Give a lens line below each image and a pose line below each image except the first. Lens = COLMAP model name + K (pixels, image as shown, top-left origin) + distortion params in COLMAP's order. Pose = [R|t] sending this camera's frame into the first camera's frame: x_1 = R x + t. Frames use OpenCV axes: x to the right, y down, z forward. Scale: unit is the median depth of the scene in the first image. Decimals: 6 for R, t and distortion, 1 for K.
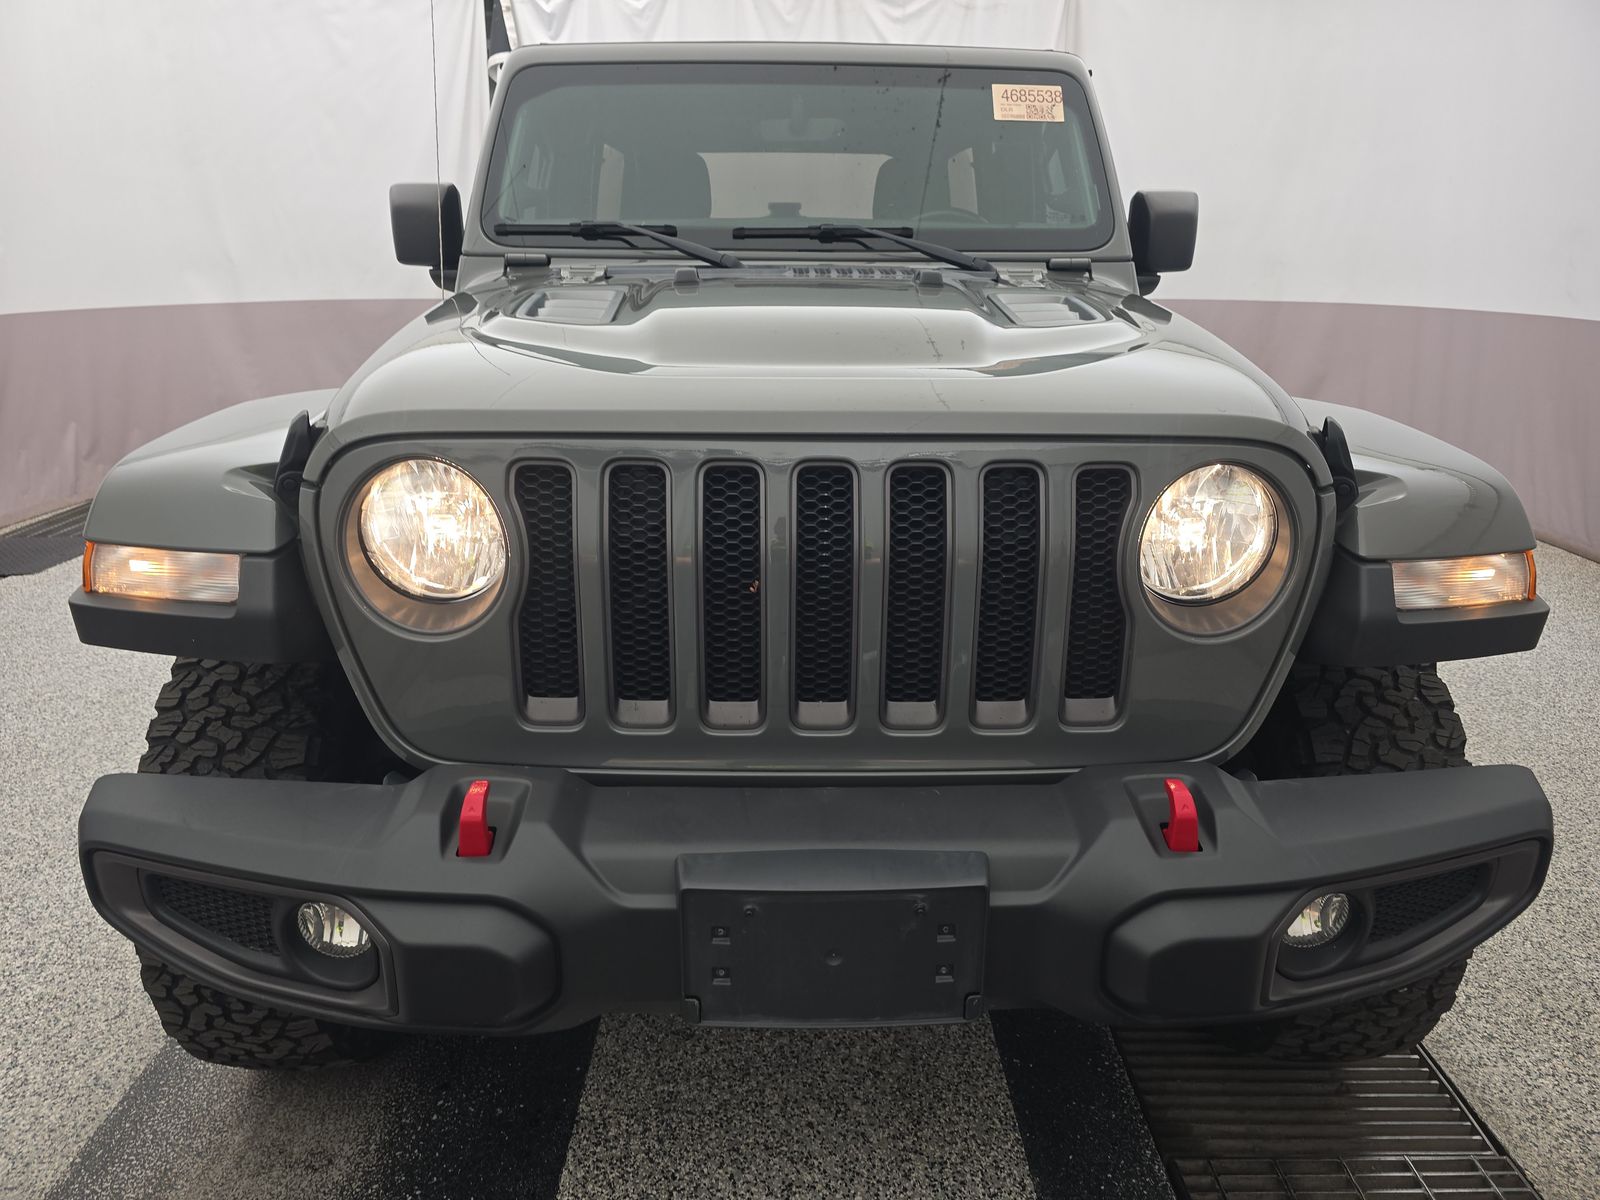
lens RADIAL K [[1134.2, 0, 800.0], [0, 1134.2, 600.0], [0, 0, 1]] dist [0.005110, -0.004430]
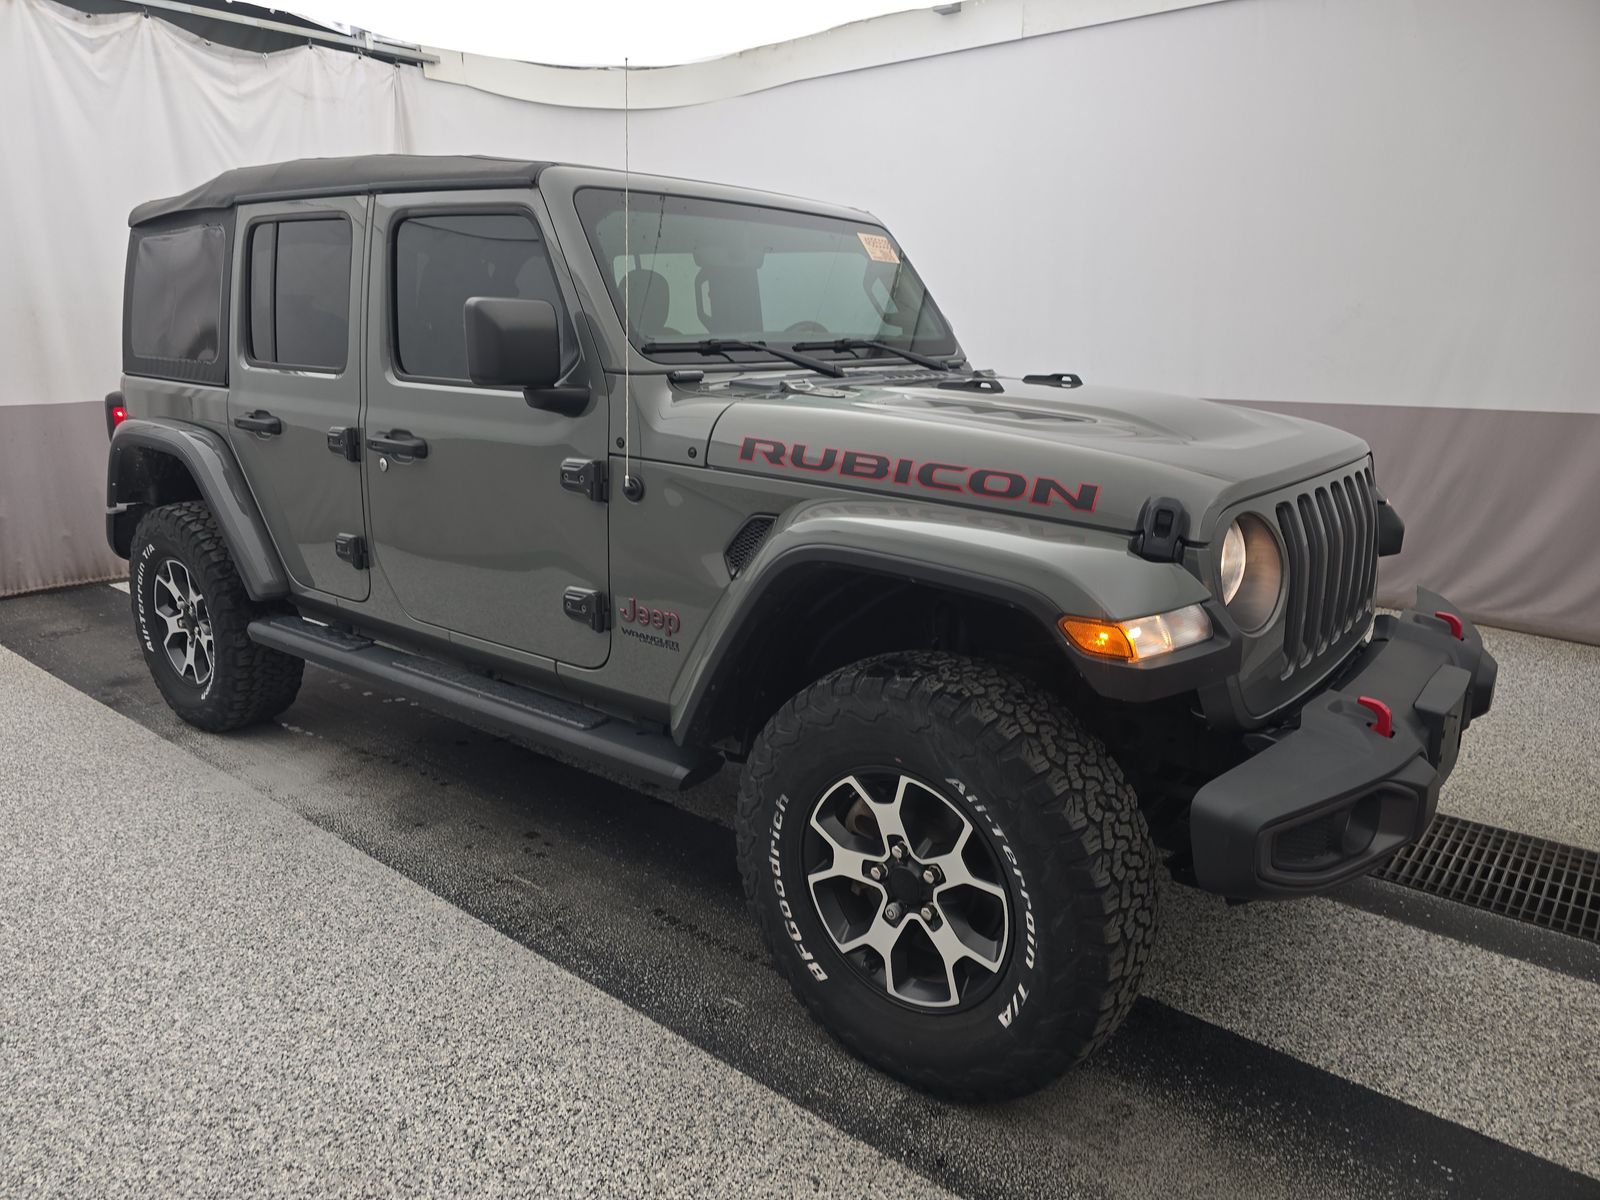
lens RADIAL K [[1134.2, 0, 800.0], [0, 1134.2, 600.0], [0, 0, 1]] dist [0.005110, -0.004430]
pose [[0.626133, -0.186897, 0.756985, -0.992242], [0.229124, 0.972087, 0.050487, -0.122951], [-0.745291, 0.141832, 0.651479, 0.254912]]
